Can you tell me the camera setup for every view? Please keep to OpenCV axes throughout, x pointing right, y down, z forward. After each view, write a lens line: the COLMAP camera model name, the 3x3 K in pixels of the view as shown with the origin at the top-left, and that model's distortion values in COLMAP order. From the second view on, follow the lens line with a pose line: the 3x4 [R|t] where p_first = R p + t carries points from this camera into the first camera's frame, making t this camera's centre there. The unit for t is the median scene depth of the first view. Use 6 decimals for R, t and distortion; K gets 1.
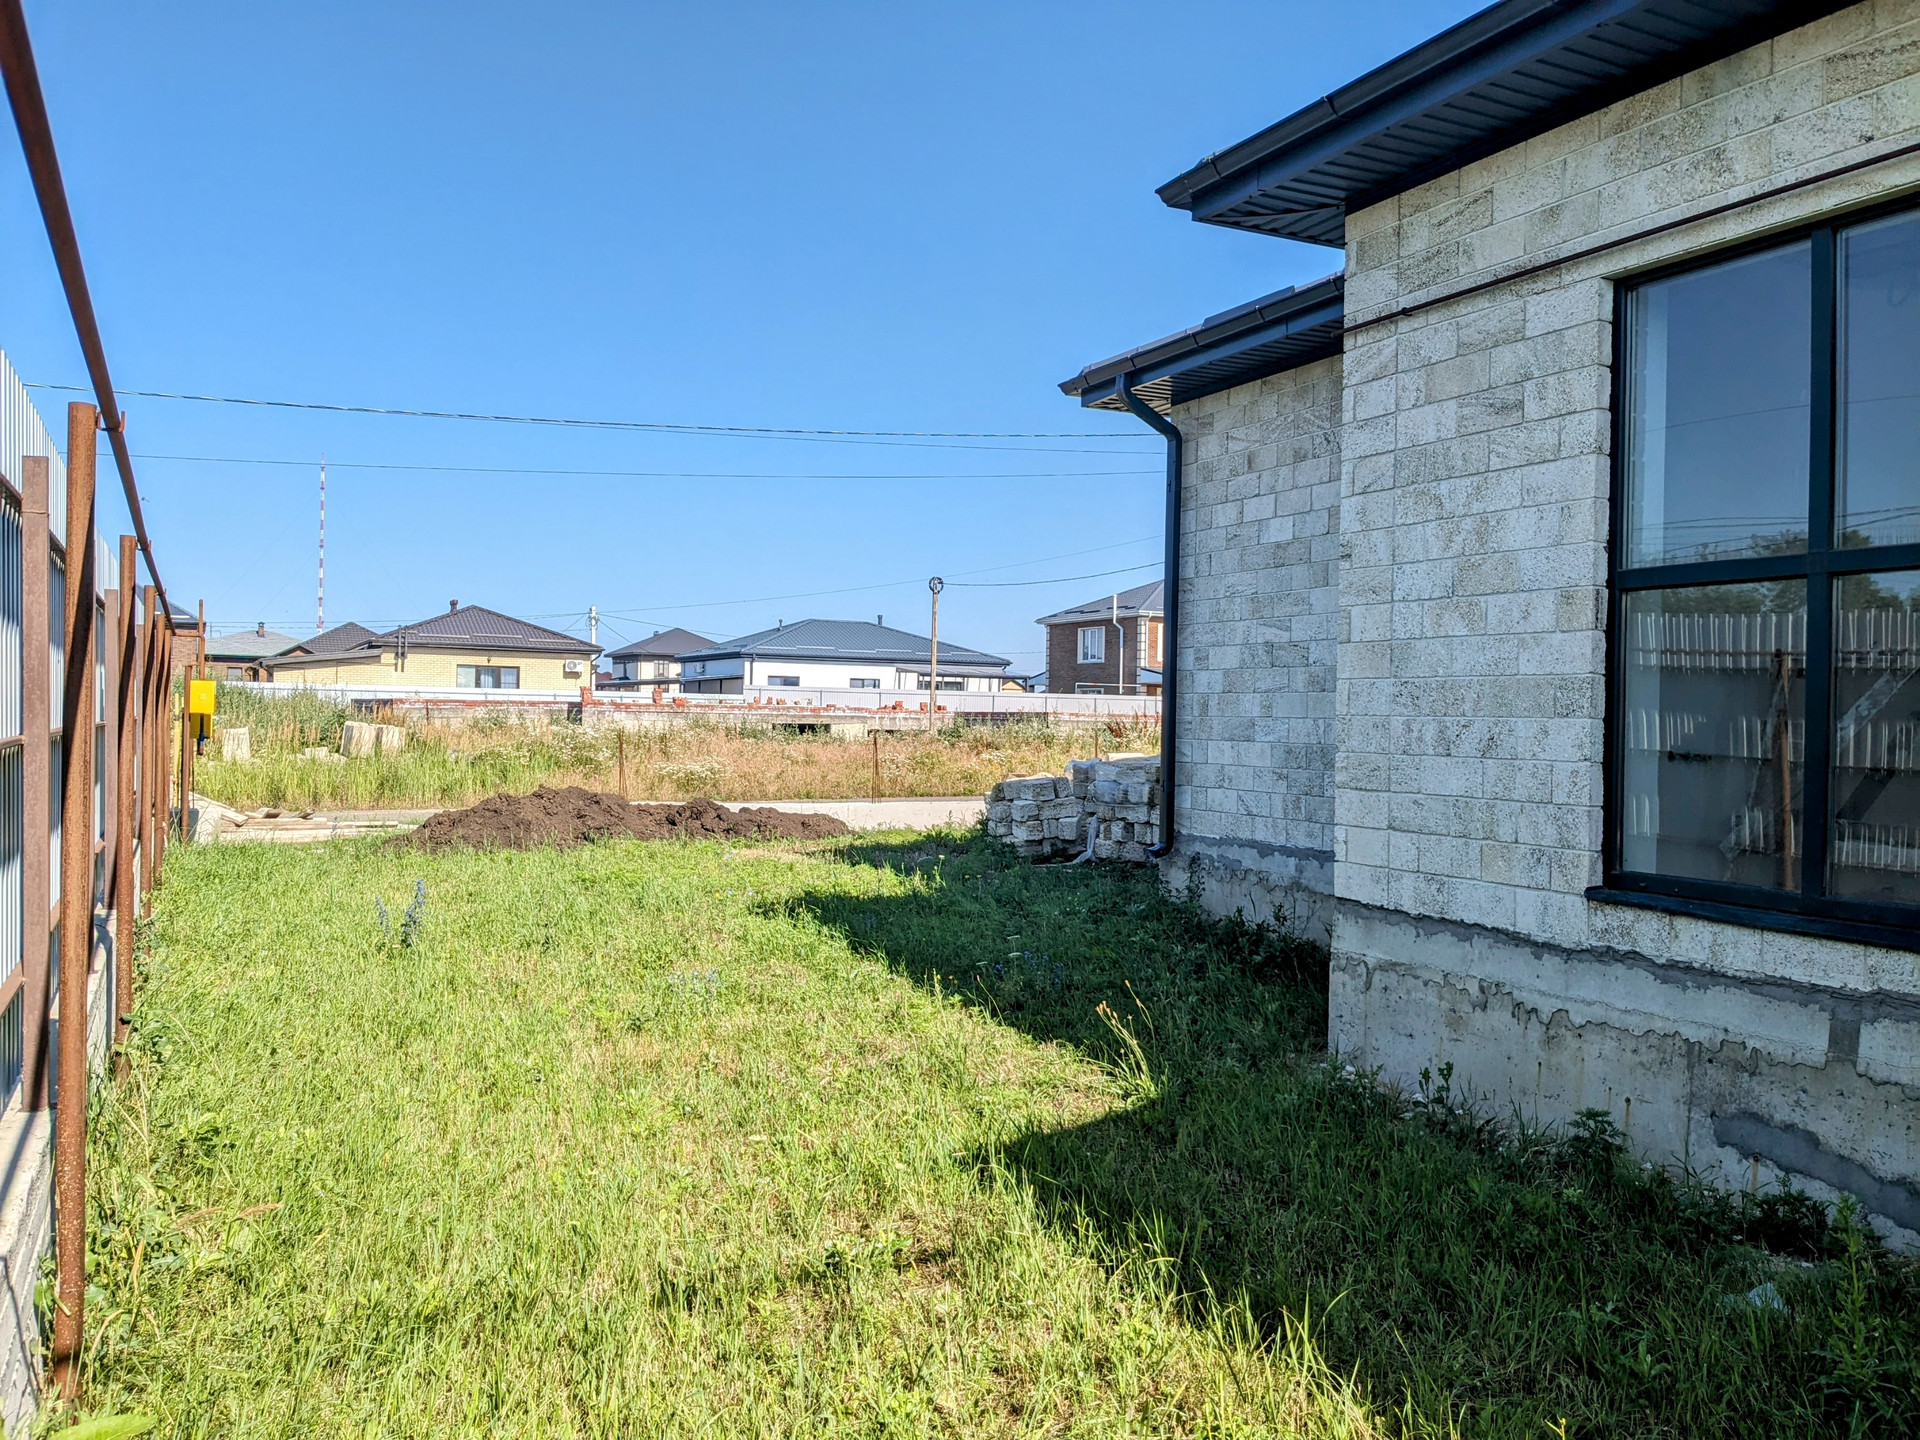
lens RADIAL K [[1534.6, 0, 960.0], [0, 1534.6, 720.0], [0, 0, 1]] dist [0.068701, -0.131515]
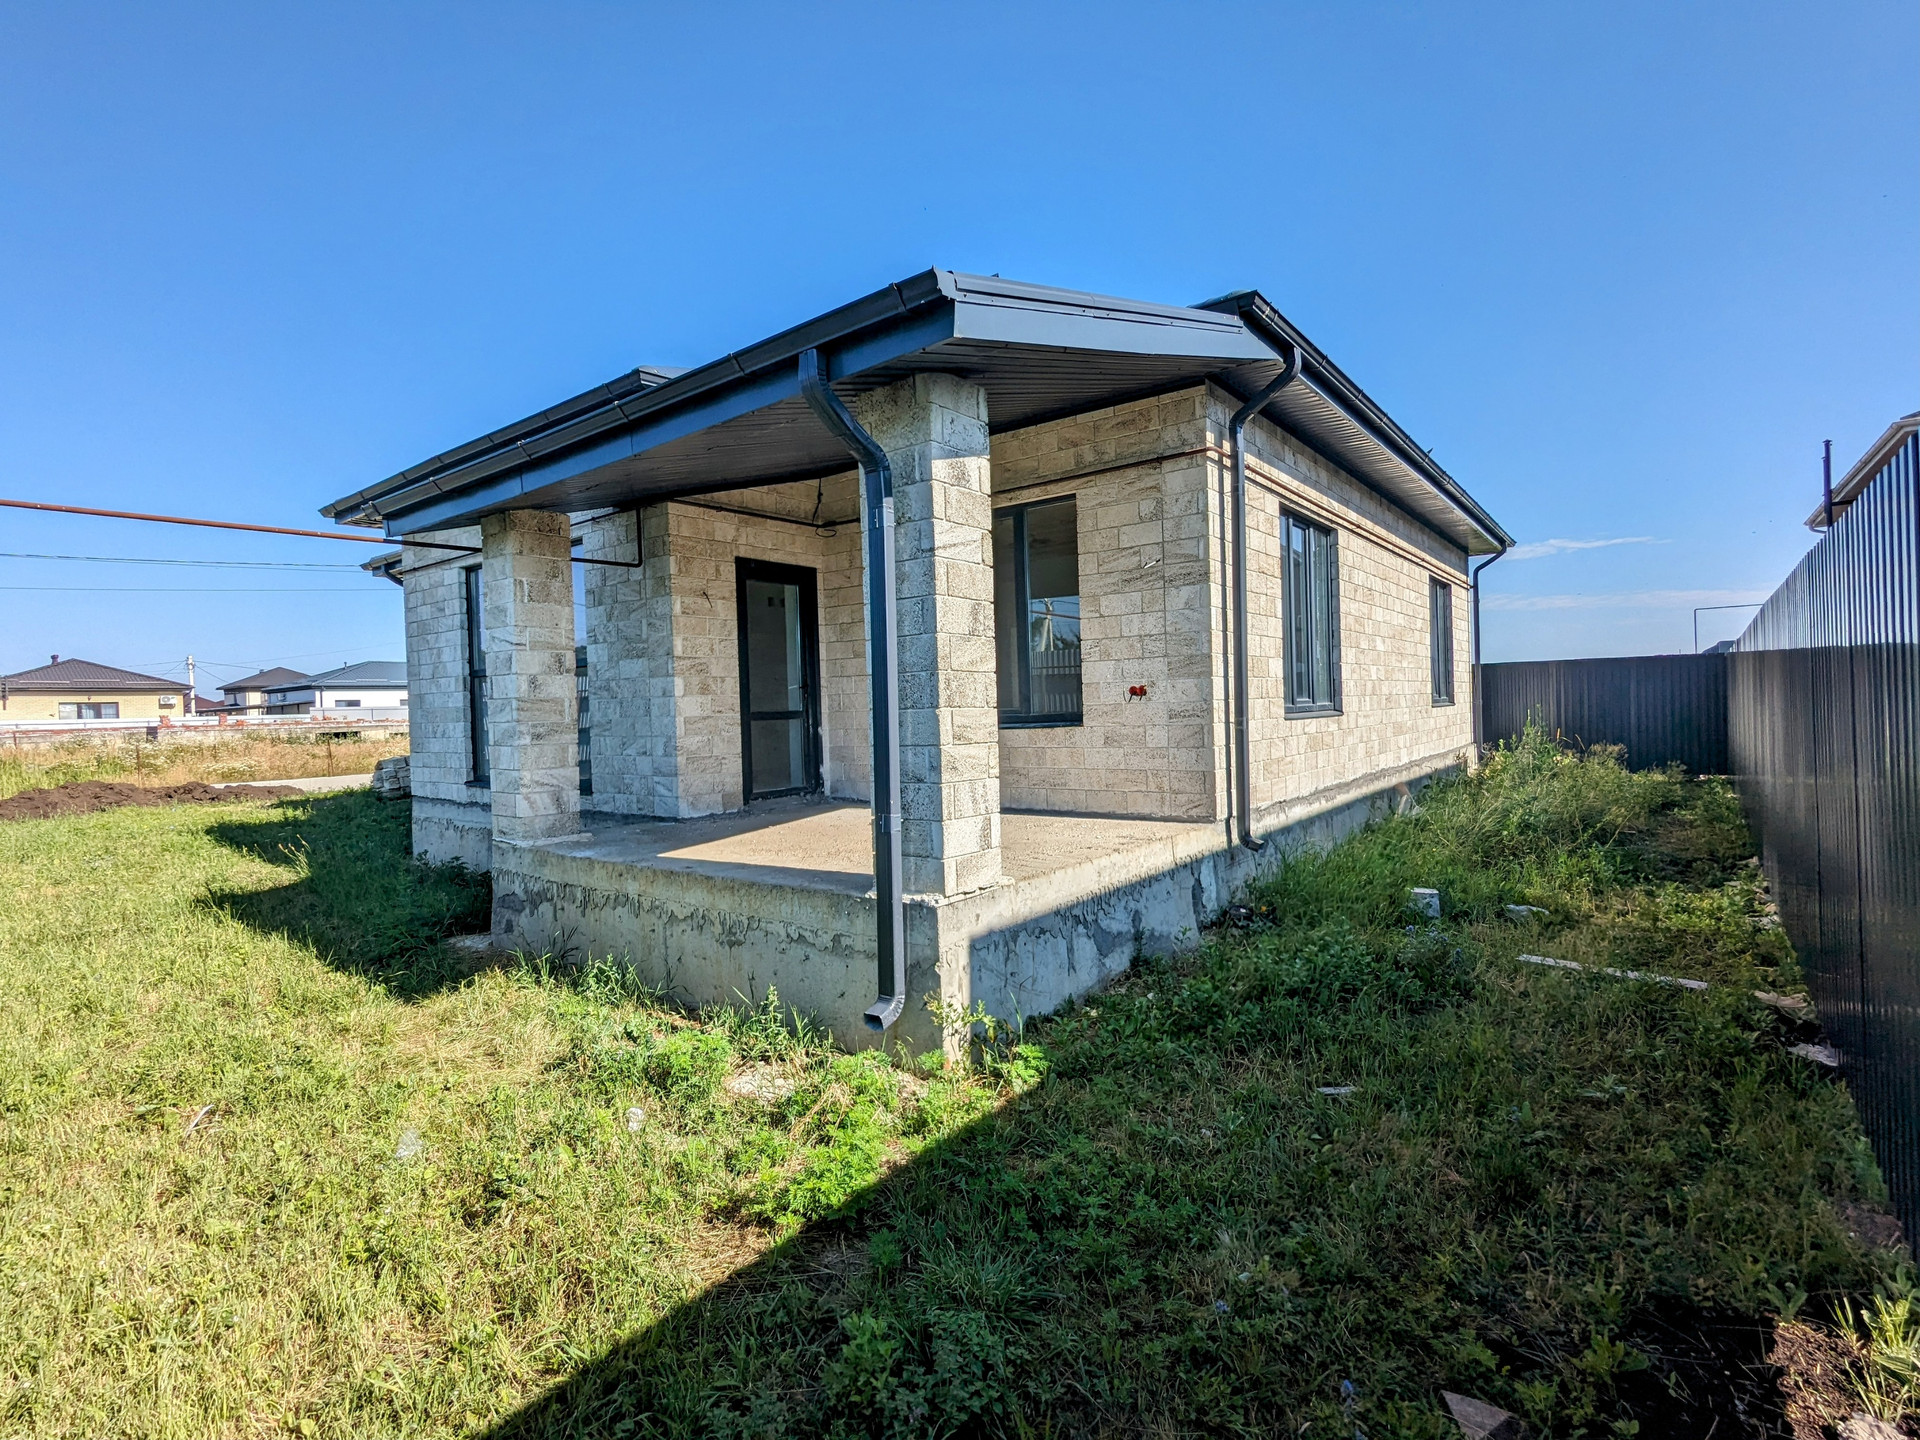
lens RADIAL K [[921.0, 0, 951.6], [0, 921.0, 718.8], [0, 0, 1]] dist [-0.000471, 0.000096]
pose [[0.902939, -0.051978, 0.426614, 0.067544], [0.048169, 0.998644, 0.019724, 0.000330], [-0.427061, 0.002740, 0.904219, -0.125593]]
